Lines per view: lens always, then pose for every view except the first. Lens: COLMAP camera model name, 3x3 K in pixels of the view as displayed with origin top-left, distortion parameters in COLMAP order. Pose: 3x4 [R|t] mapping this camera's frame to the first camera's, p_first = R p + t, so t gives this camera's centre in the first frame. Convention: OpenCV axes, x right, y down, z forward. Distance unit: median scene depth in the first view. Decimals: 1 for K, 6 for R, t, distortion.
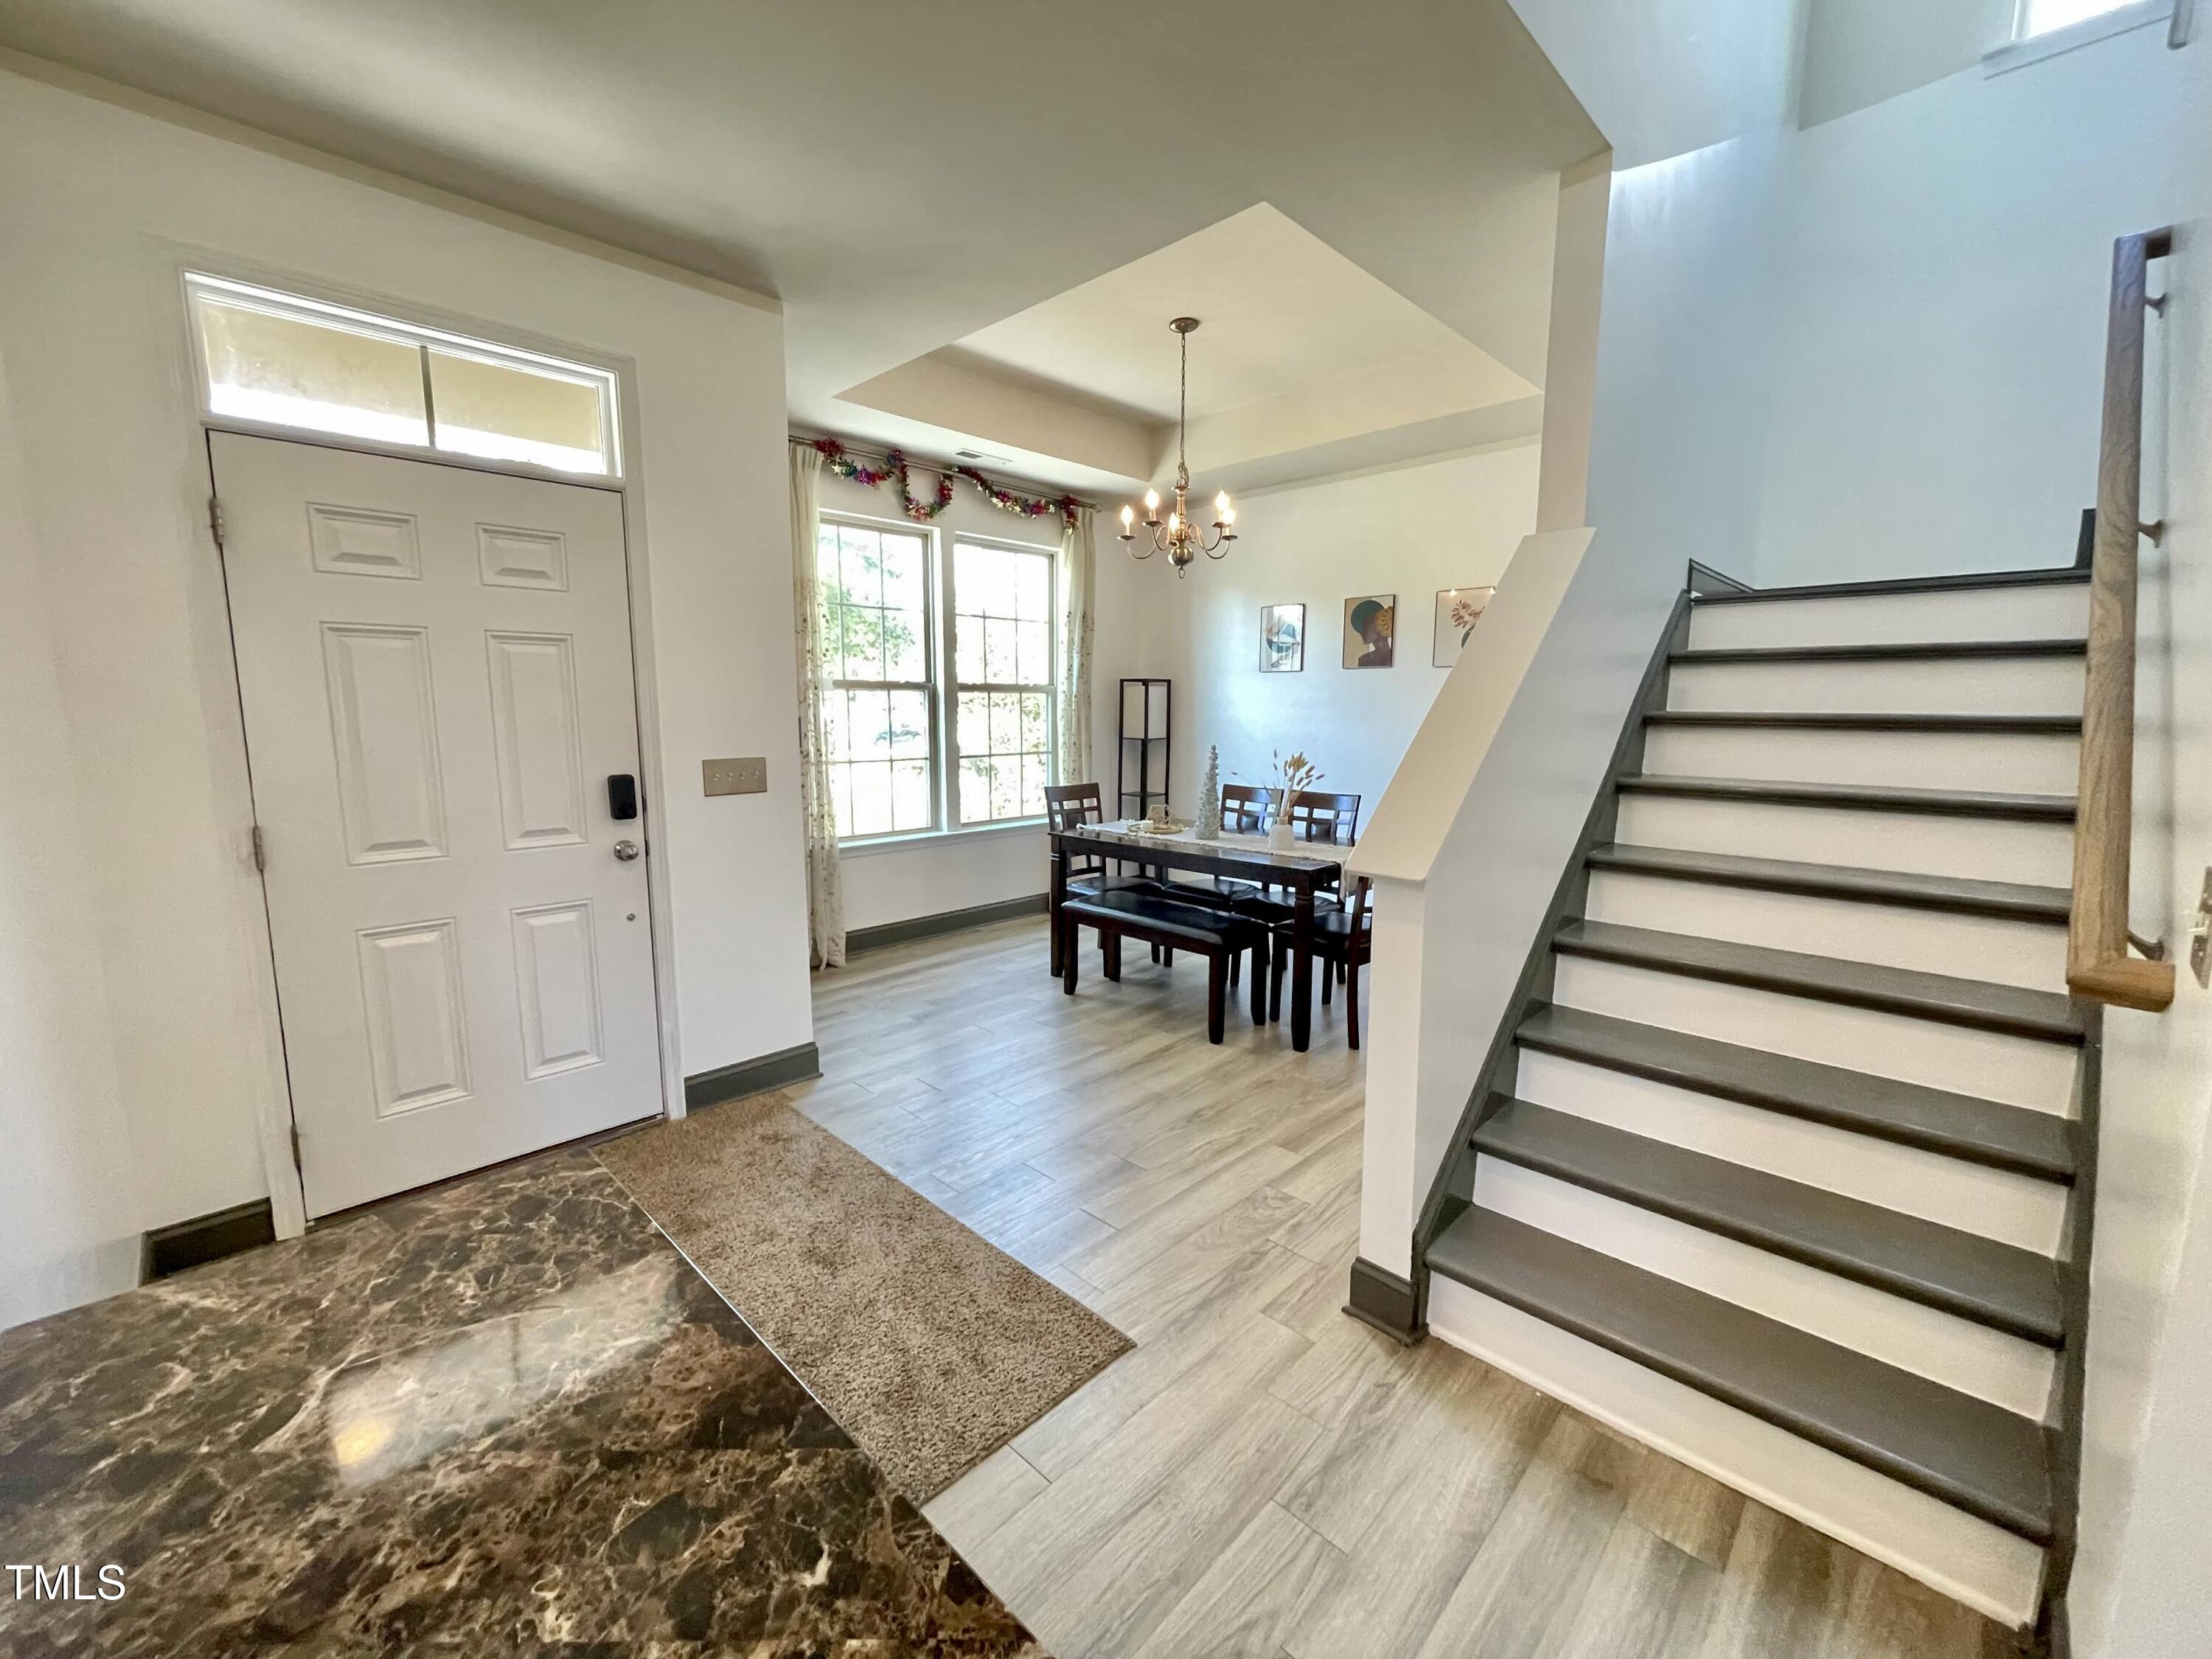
lens RADIAL K [[898.5, 0, 1106.0], [0, 898.5, 829.5], [0, 0, 1]] dist [0.000709, 0.000017]
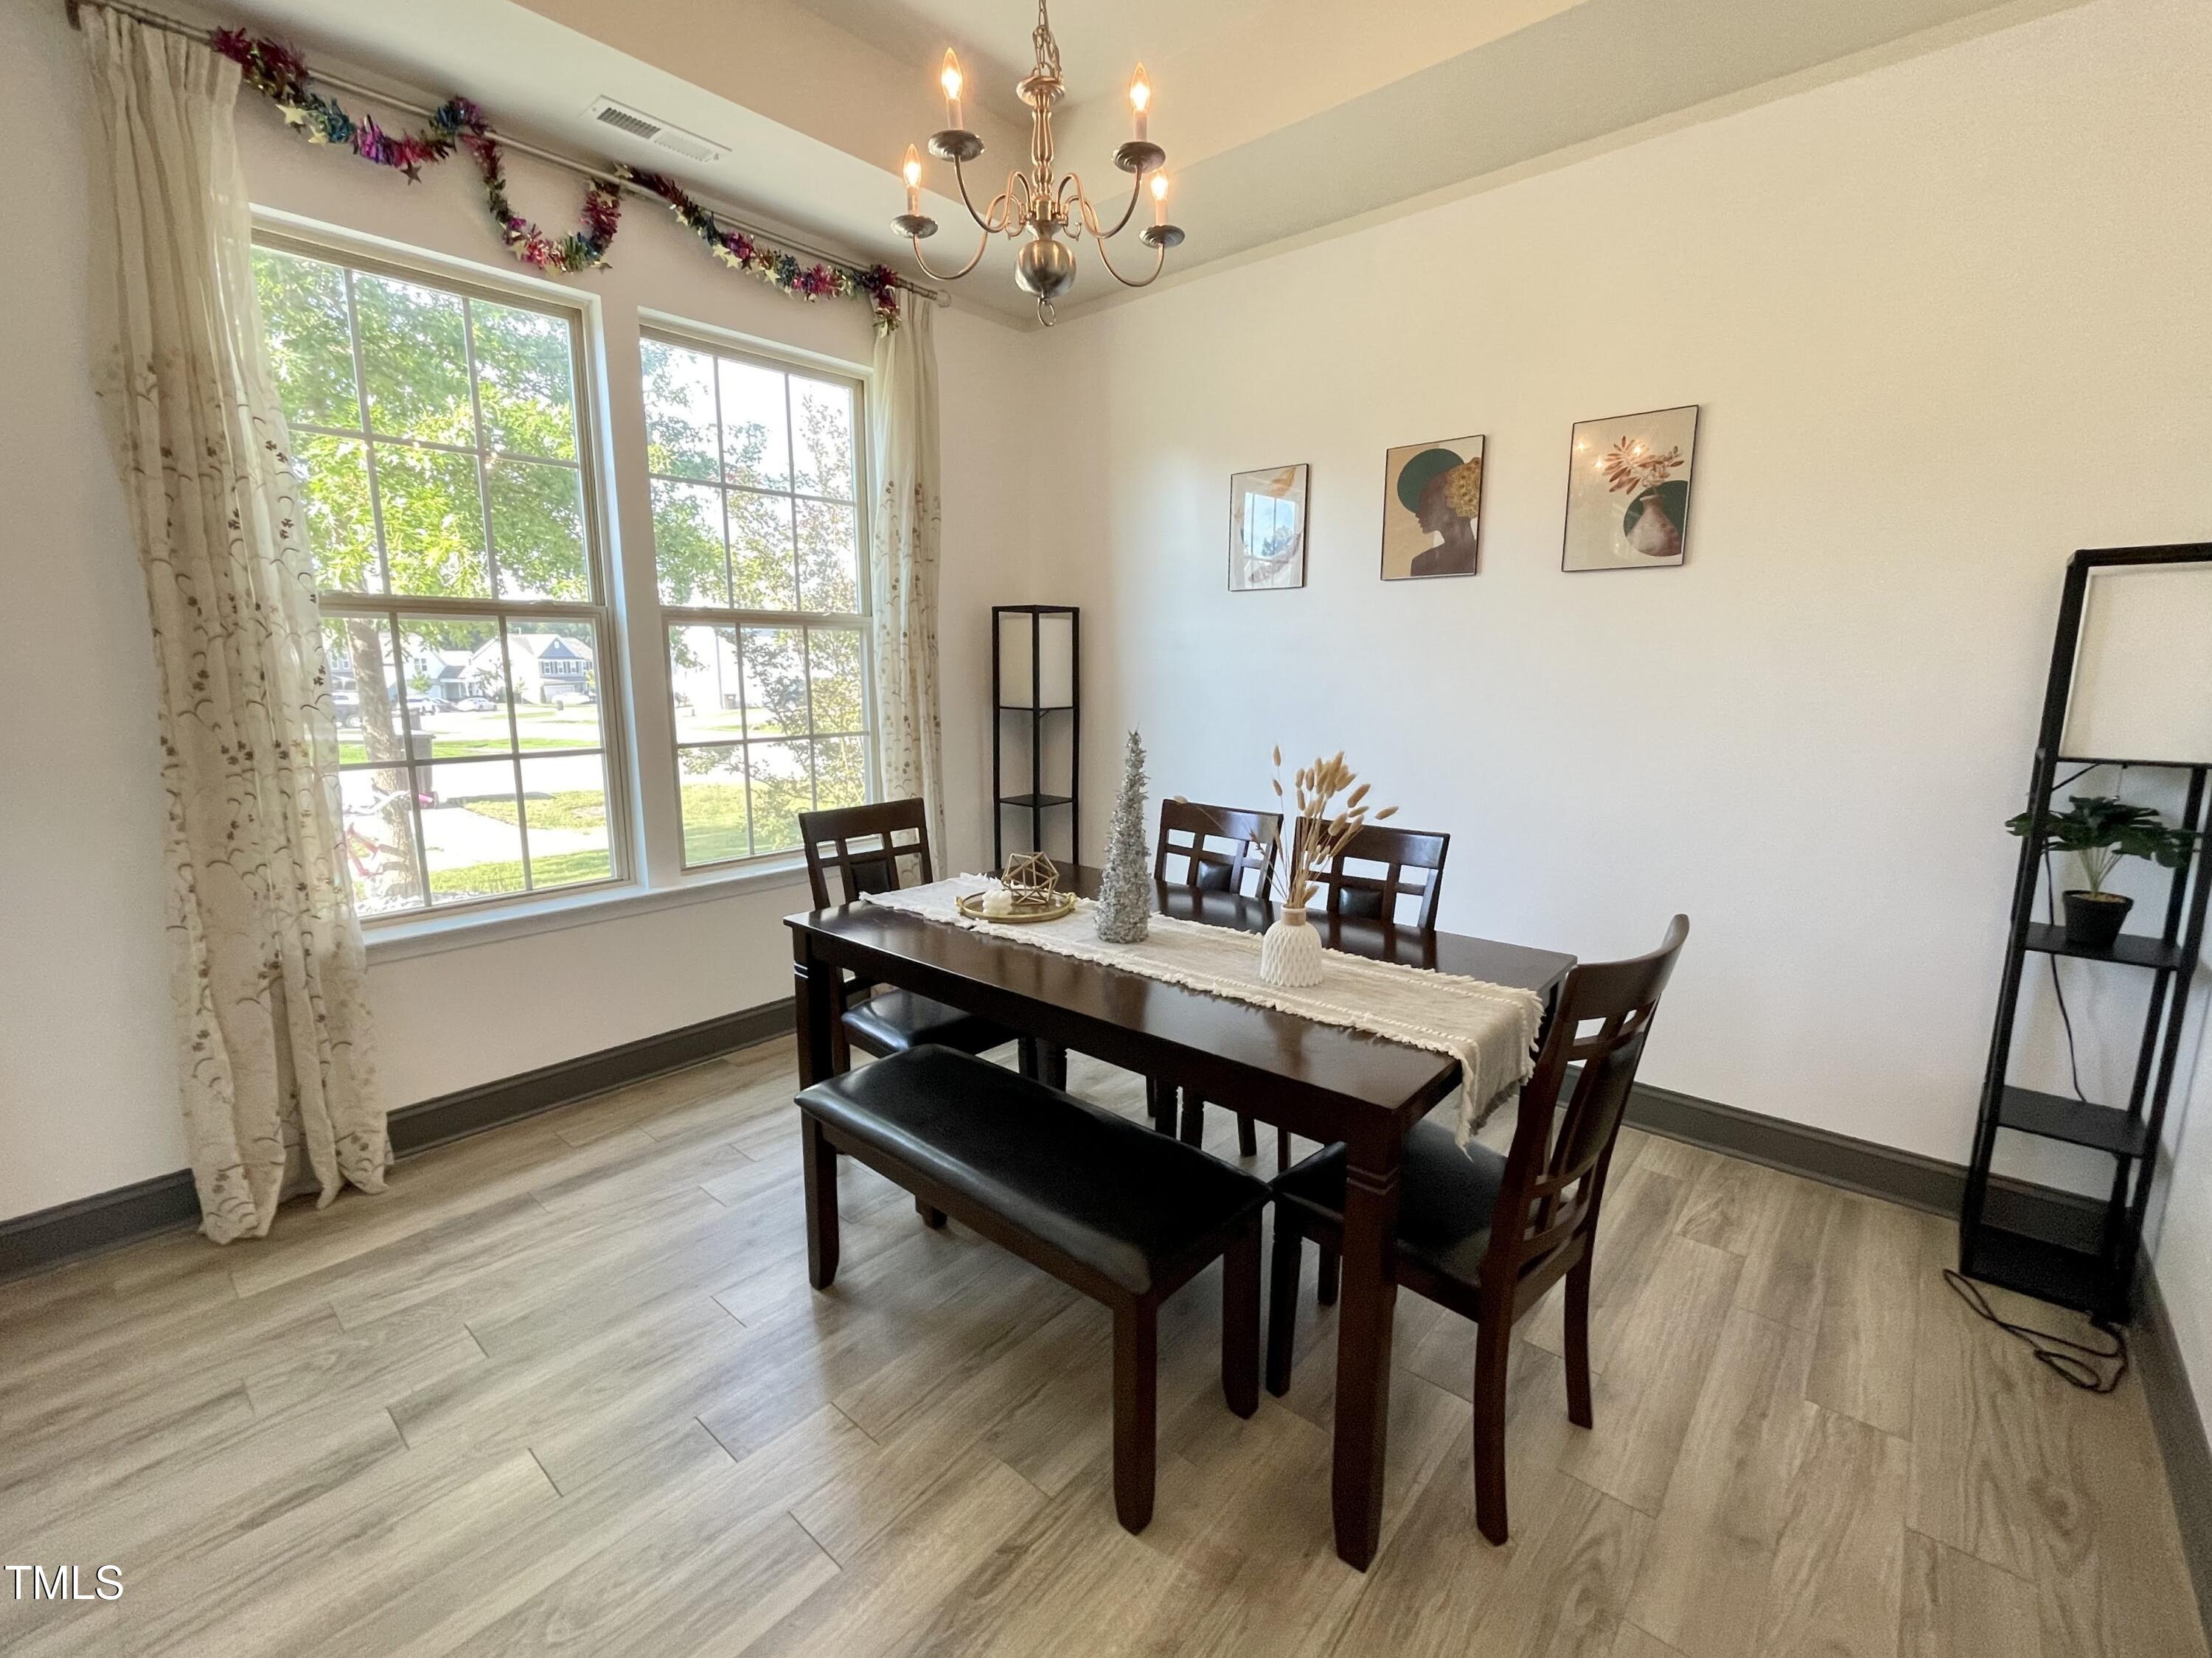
lens RADIAL K [[968.8, 0, 1106.0], [0, 968.8, 829.0], [0, 0, 1]] dist [-0.002307, 0.000077]
pose [[0.998490, -0.011691, 0.053678, 0.067386], [0.009876, 0.999375, 0.033943, -0.052776], [-0.054041, -0.033361, 0.997981, 0.441549]]
